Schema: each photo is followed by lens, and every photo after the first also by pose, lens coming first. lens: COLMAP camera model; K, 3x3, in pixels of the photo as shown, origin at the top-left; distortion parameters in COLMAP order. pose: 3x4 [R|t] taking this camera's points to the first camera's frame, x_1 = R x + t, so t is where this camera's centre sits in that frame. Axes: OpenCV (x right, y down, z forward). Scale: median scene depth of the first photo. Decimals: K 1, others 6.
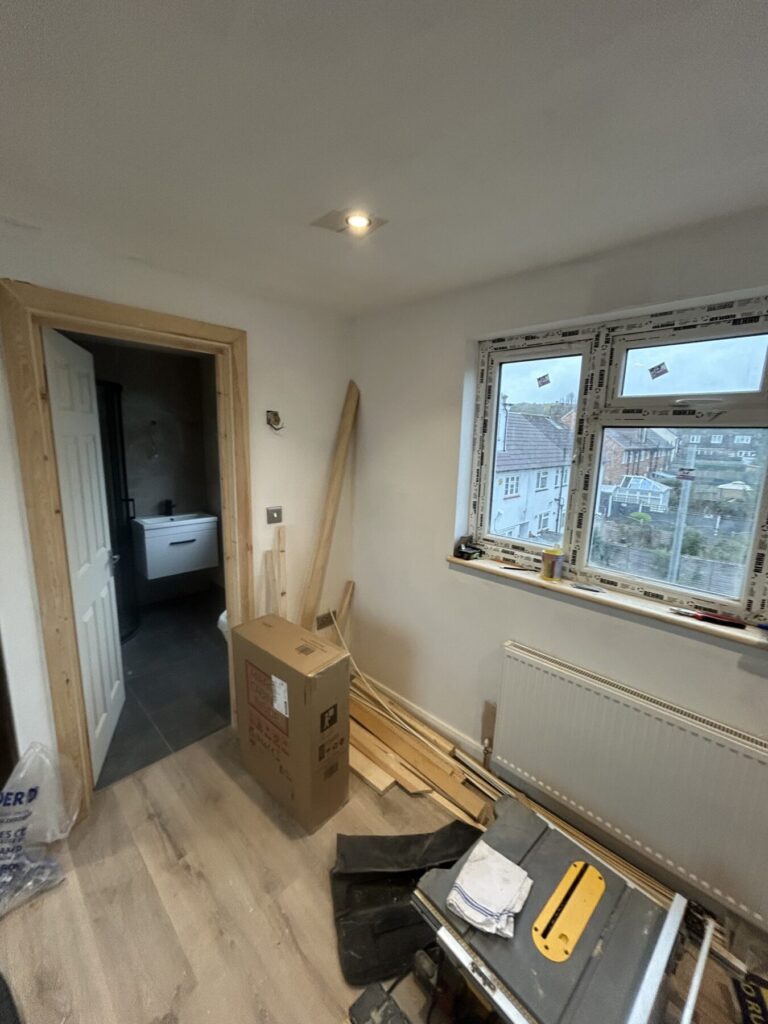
lens RADIAL K [[410.9, 0, 377.0], [0, 410.9, 513.8], [0, 0, 1]] dist [-0.001405, -0.000068]
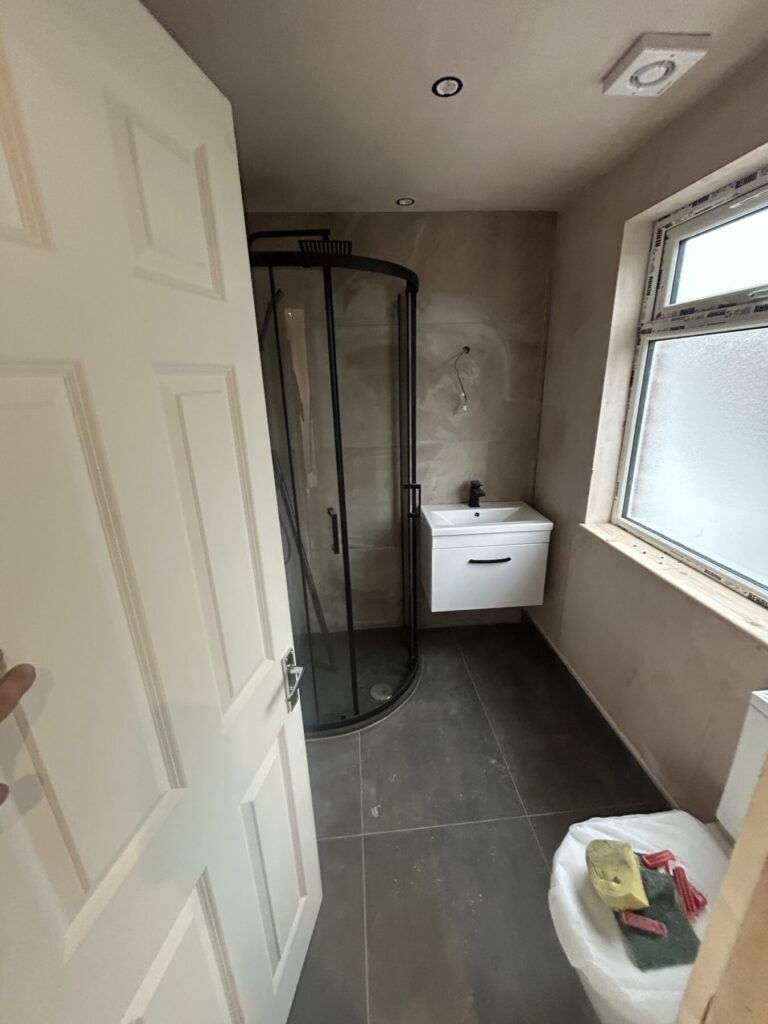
lens RADIAL K [[410.9, 0, 377.0], [0, 410.9, 513.8], [0, 0, 1]] dist [-0.001405, -0.000068]
pose [[0.739958, 0.162501, -0.652730, -0.306292], [-0.068216, 0.983506, 0.167518, -0.113130], [0.669185, -0.079429, 0.738838, 0.649805]]
